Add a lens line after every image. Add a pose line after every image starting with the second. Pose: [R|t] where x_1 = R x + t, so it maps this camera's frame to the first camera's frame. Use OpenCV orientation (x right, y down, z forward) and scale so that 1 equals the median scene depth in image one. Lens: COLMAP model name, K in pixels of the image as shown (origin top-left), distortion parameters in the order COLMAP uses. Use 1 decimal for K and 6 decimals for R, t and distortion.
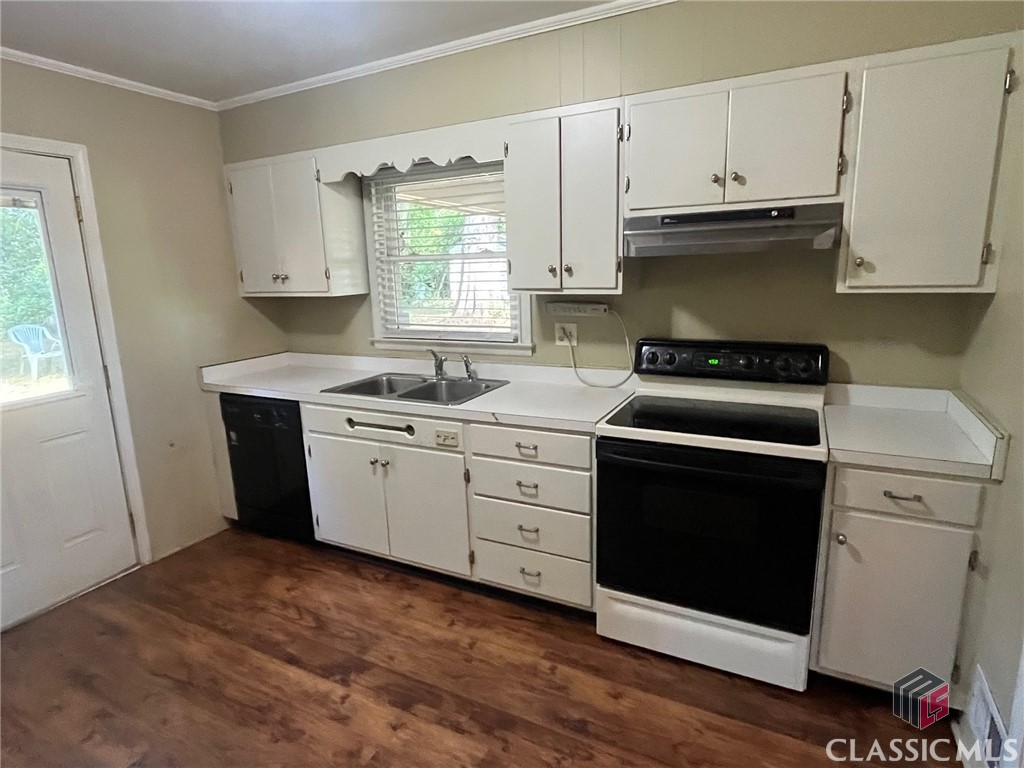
lens RADIAL K [[562.8, 0, 510.7], [0, 562.8, 376.7], [0, 0, 1]] dist [-0.011571, 0.000865]
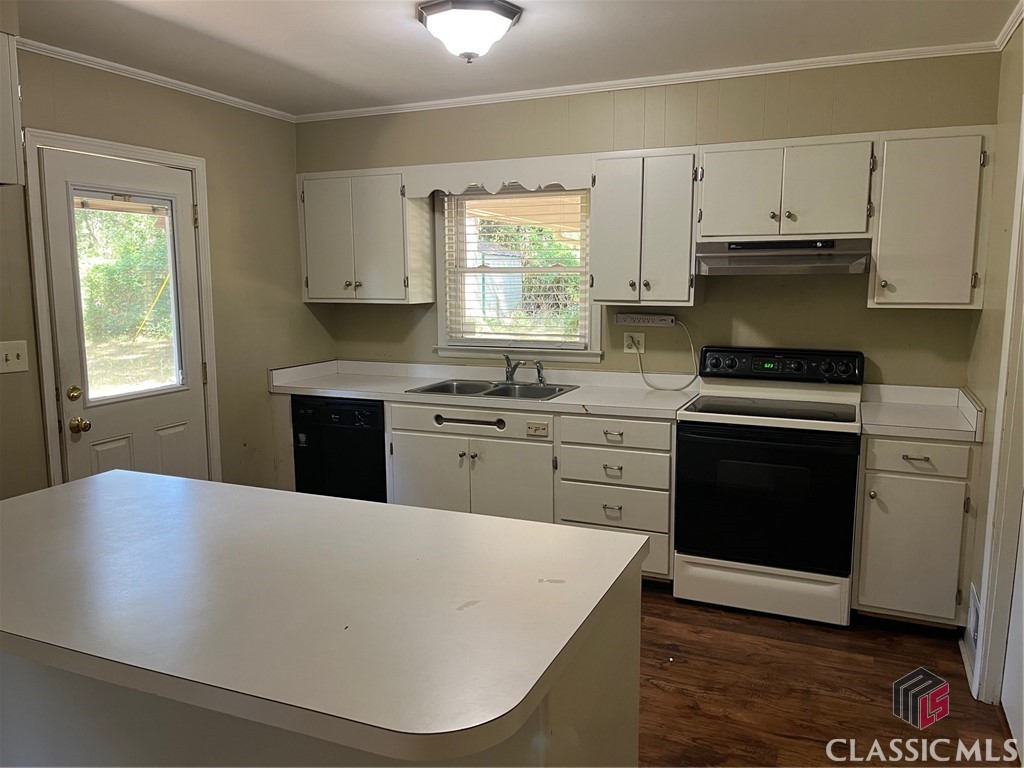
lens RADIAL K [[773.5, 0, 512.0], [0, 773.5, 384.0], [0, 0, 1]] dist [0.003583, -0.003504]
pose [[0.997634, 0.018098, 0.066319, -0.292030], [-0.014099, 0.998082, -0.060279, 0.122013], [-0.067282, 0.059201, 0.995976, -0.593365]]
